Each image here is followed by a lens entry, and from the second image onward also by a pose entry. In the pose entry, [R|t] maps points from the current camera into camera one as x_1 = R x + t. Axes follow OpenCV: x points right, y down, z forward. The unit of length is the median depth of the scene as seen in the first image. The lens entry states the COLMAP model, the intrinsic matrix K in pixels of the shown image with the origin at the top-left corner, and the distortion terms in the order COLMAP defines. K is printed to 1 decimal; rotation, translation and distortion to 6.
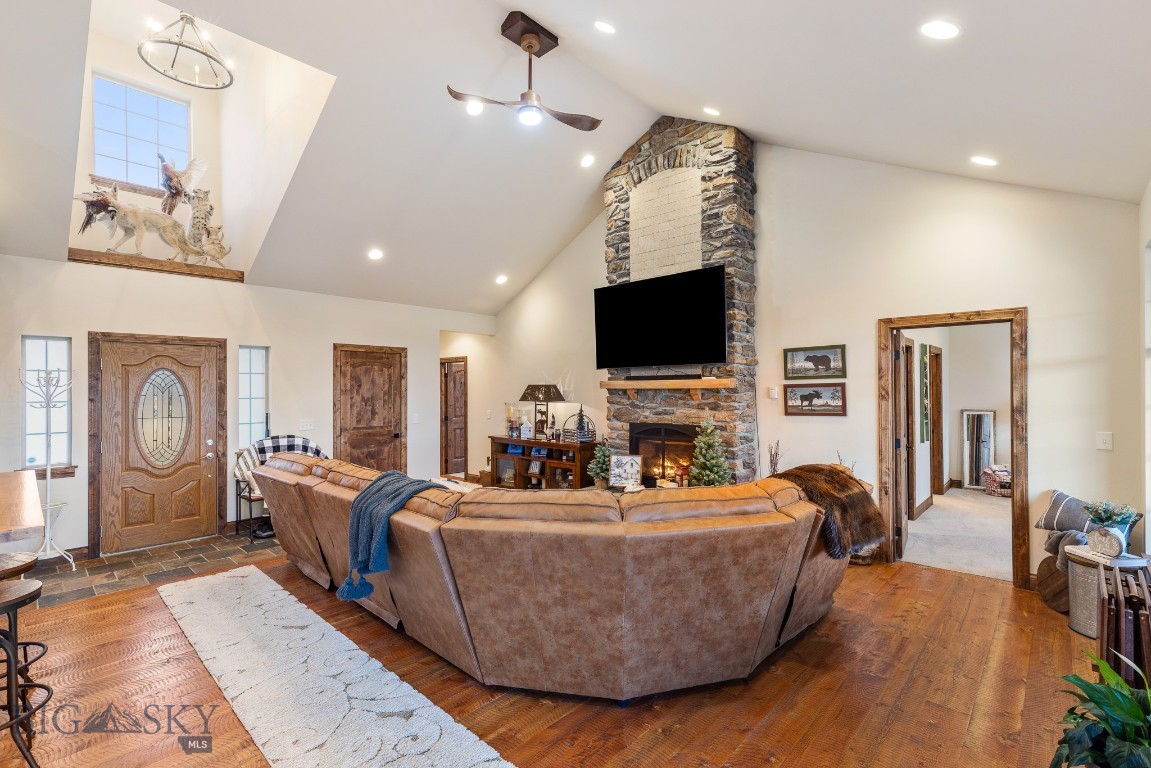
lens RADIAL K [[515.8, 0, 575.7], [0, 515.8, 386.3], [0, 0, 1]] dist [0.004948, -0.001109]
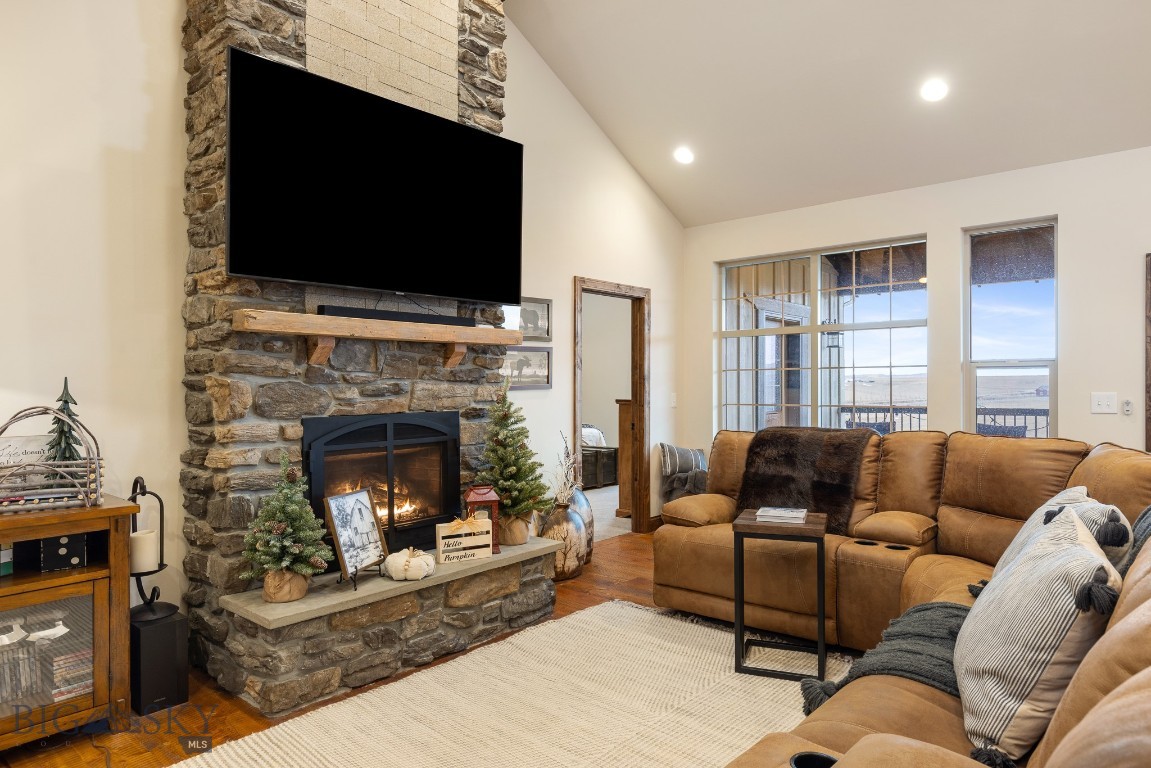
lens RADIAL K [[699.8, 0, 578.1], [0, 699.8, 382.2], [0, 0, 1]] dist [-0.003063, -0.000115]
pose [[-0.035907, 0.008748, 0.999317, -0.522627], [-0.000648, 0.999961, -0.008777, 0.052569], [-0.999355, -0.000963, -0.035900, 0.917457]]
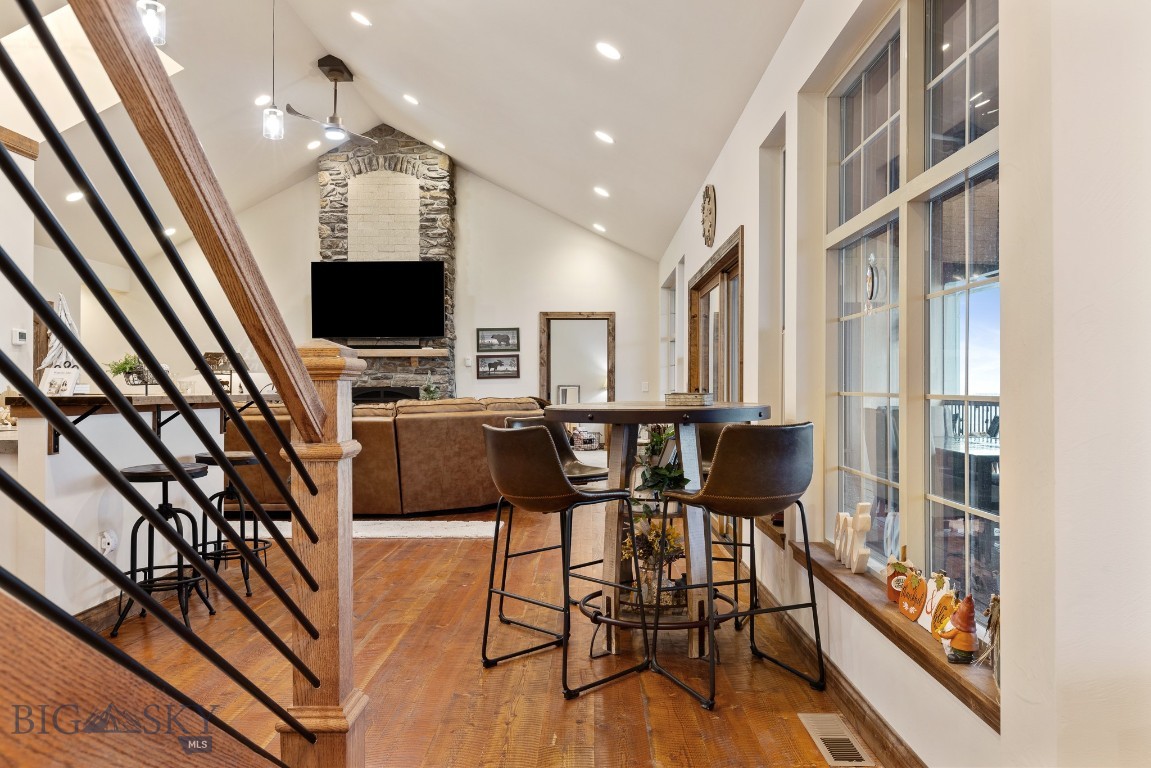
lens RADIAL K [[791.1, 0, 572.8], [0, 791.1, 383.6], [0, 0, 1]] dist [-0.002331, 0.000022]
pose [[0.746167, 0.007492, 0.665717, -0.756038], [-0.007022, 0.999970, -0.003383, 0.073281], [-0.665722, -0.002150, 0.746197, -0.671042]]
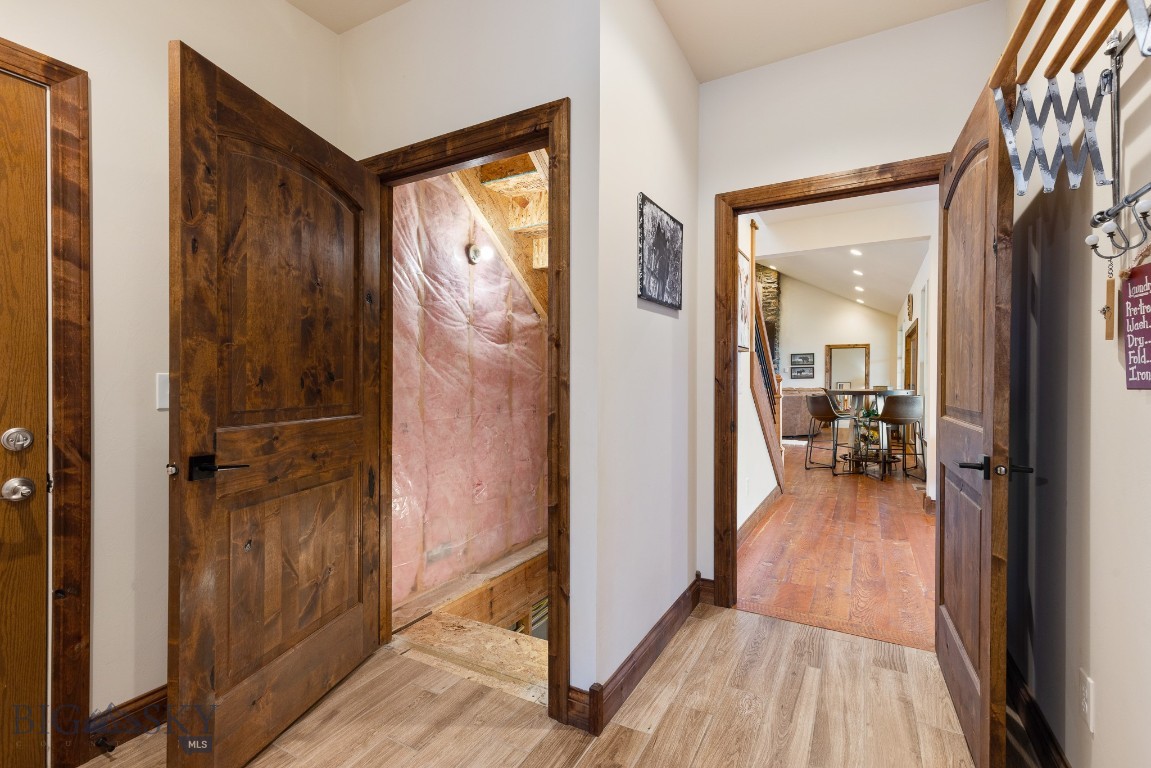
lens RADIAL K [[515.8, 0, 573.2], [0, 515.8, 385.7], [0, 0, 1]] dist [0.004948, -0.001109]
pose [[0.972607, 0.007619, 0.232332, -1.308796], [-0.010324, 0.999892, 0.010429, 0.075014], [-0.232228, -0.012542, 0.972581, -1.337107]]
